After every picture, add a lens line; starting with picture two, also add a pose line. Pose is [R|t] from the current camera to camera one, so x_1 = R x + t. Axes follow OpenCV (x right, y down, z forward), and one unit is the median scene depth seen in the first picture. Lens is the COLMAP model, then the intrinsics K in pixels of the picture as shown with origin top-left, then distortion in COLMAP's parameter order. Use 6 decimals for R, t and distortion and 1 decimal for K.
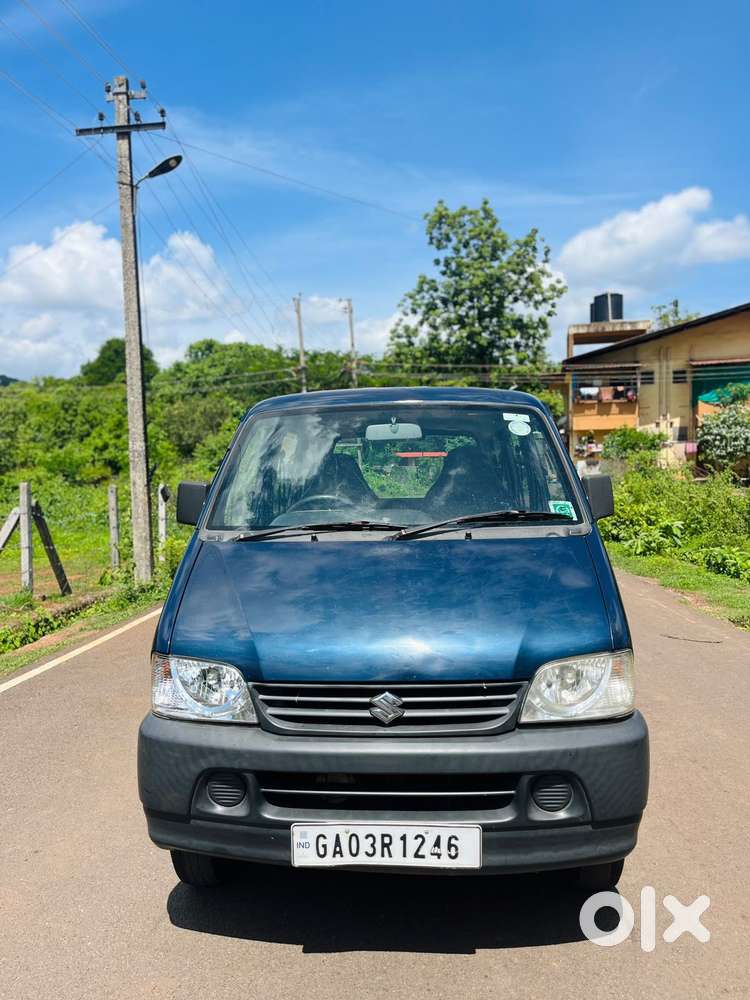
lens RADIAL K [[759.1, 0, 374.9], [0, 759.1, 496.6], [0, 0, 1]] dist [0.058862, -0.083055]
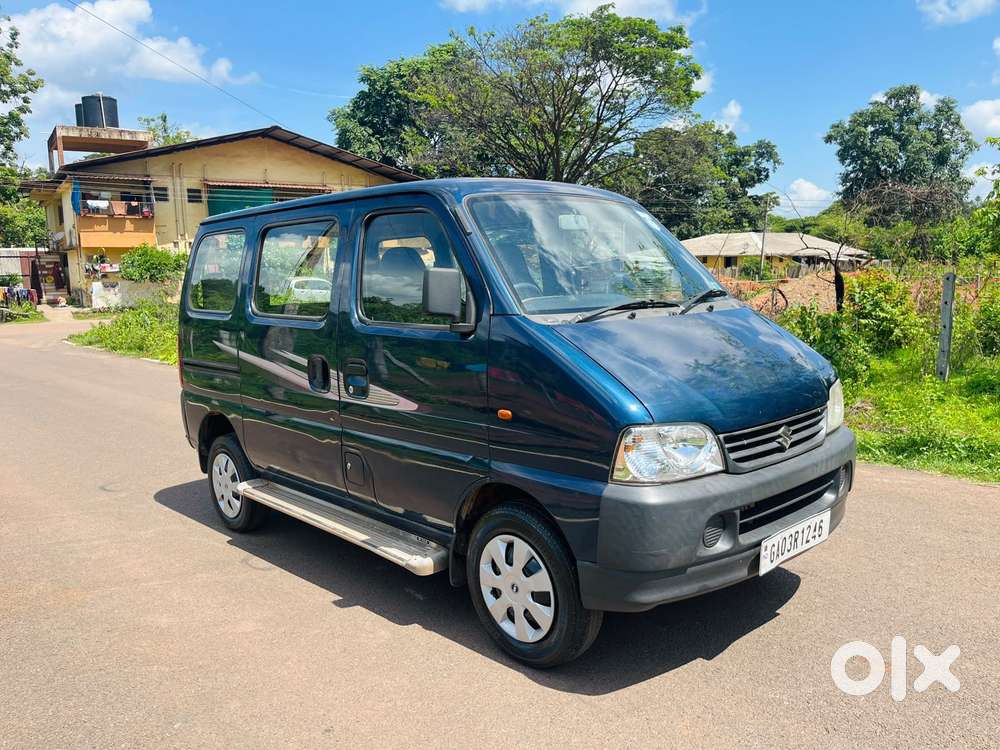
lens RADIAL K [[759.1, 0, 504.1], [0, 759.1, 376.2], [0, 0, 1]] dist [0.058862, -0.083055]
pose [[0.697246, -0.094439, 0.710584, -0.047789], [0.041906, 0.994958, 0.091114, 0.001678], [-0.715606, -0.033751, 0.697688, 0.018060]]
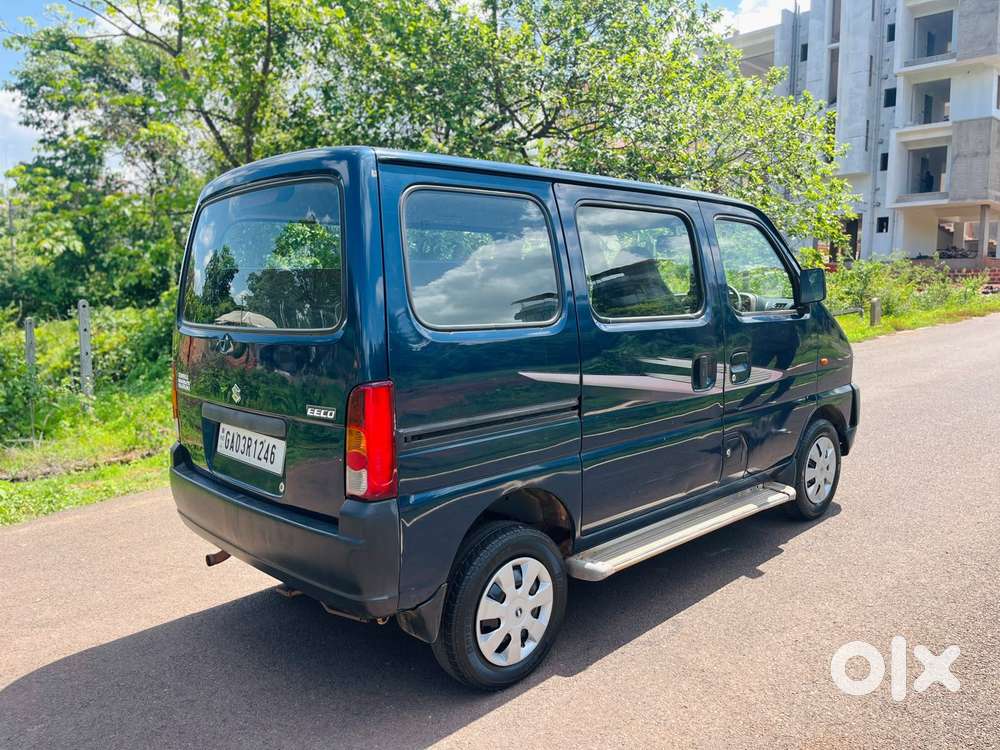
lens RADIAL K [[759.1, 0, 500.5], [0, 759.1, 381.6], [0, 0, 1]] dist [0.058862, -0.083055]
pose [[-0.722318, -0.053830, 0.689463, -0.043788], [0.055614, 0.989216, 0.135498, -0.002021], [-0.689322, 0.136216, -0.711534, 0.133359]]
